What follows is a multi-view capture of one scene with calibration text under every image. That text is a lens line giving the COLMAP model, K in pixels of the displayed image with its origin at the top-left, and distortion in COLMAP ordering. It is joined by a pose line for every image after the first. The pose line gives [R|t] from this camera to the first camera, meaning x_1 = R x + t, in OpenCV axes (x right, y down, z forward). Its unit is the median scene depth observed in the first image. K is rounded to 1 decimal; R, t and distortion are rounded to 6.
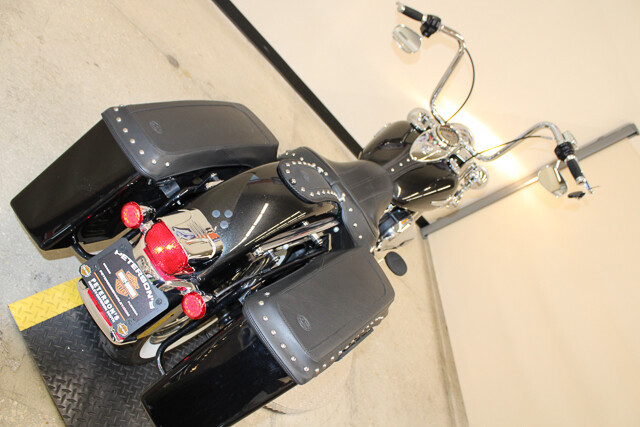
lens RADIAL K [[532.8, 0, 320.0], [0, 532.8, 213.5], [0, 0, 1]] dist [-0.160614, 0.144599]
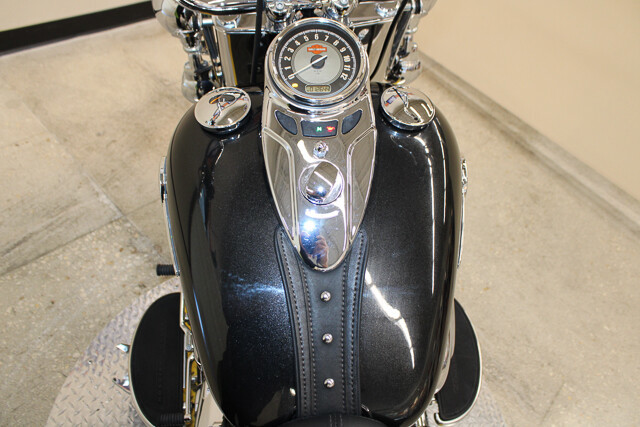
lens RADIAL K [[532.8, 0, 320.0], [0, 532.8, 213.5], [0, 0, 1]] dist [-0.160614, 0.144599]
pose [[0.610000, -0.769615, -0.188662, 0.207938], [0.750473, 0.484687, 0.449299, -0.208478], [-0.254345, -0.415658, 0.873234, 0.635018]]
